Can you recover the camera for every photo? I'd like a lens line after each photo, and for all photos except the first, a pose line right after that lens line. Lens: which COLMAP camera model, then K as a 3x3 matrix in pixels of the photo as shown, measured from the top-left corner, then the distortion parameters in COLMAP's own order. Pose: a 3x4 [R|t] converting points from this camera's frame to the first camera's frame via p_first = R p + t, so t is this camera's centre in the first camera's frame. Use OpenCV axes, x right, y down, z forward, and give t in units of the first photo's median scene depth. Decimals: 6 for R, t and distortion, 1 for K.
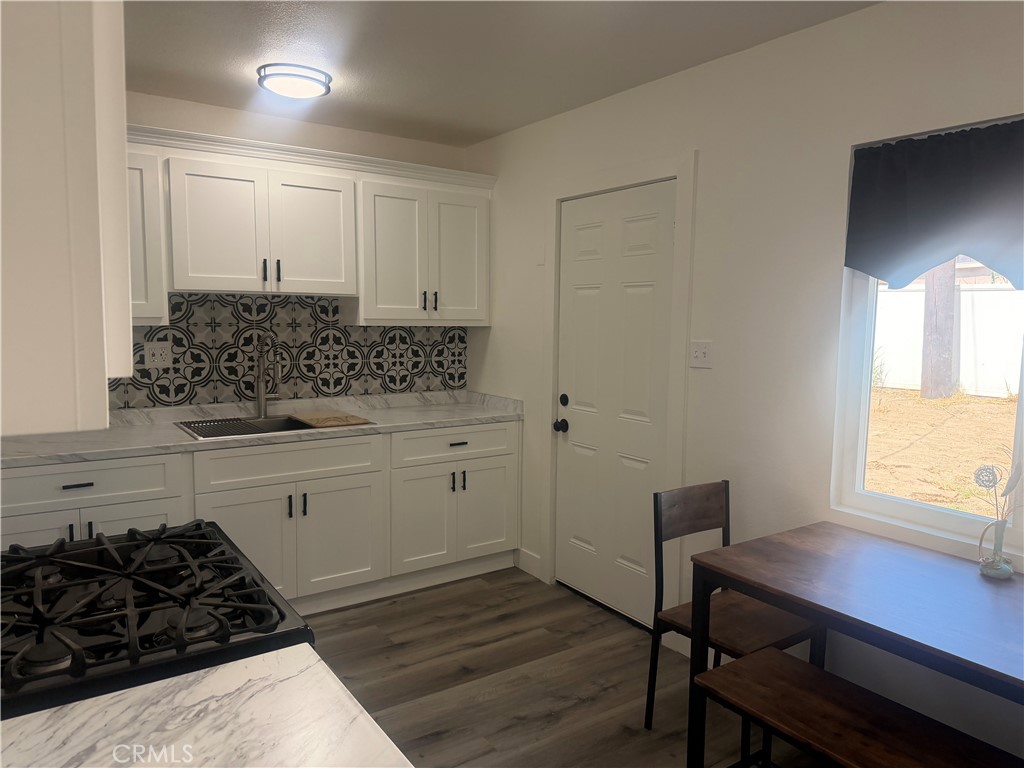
lens RADIAL K [[704.3, 0, 515.2], [0, 704.3, 382.5], [0, 0, 1]] dist [-0.010349, -0.022638]
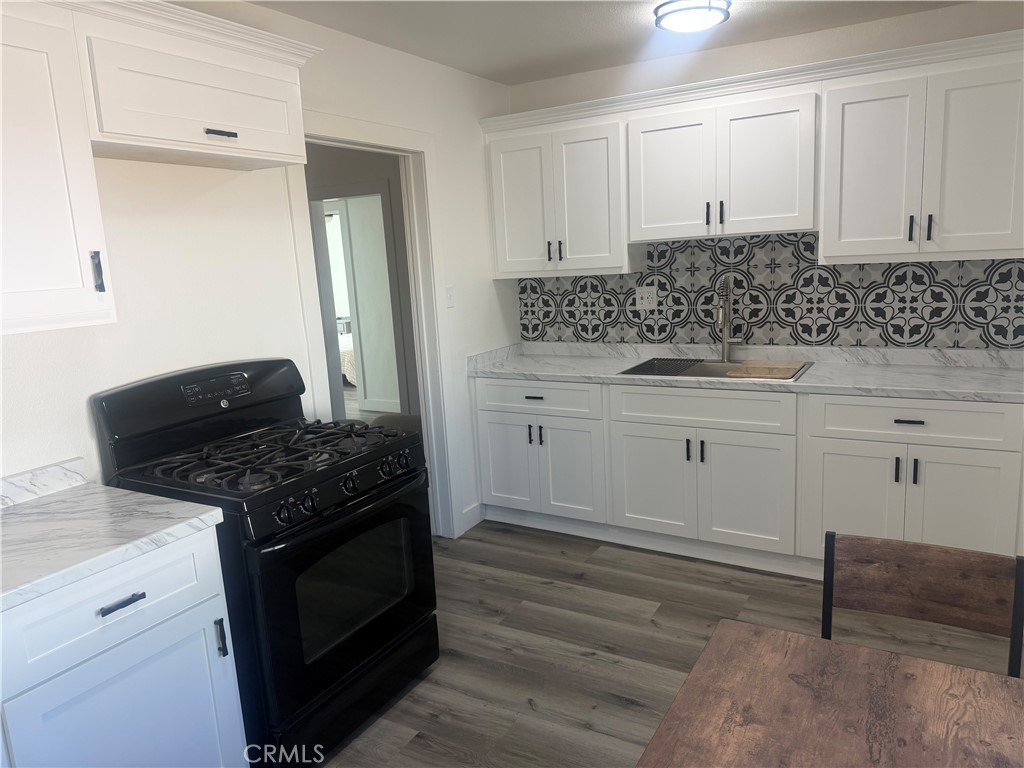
lens RADIAL K [[704.3, 0, 513.6], [0, 704.3, 382.3], [0, 0, 1]] dist [-0.010349, -0.022638]
pose [[0.377540, 0.117504, -0.918508, 0.460209], [-0.032081, 0.992980, 0.113844, -0.025124], [0.925437, -0.013514, 0.378659, 0.345974]]
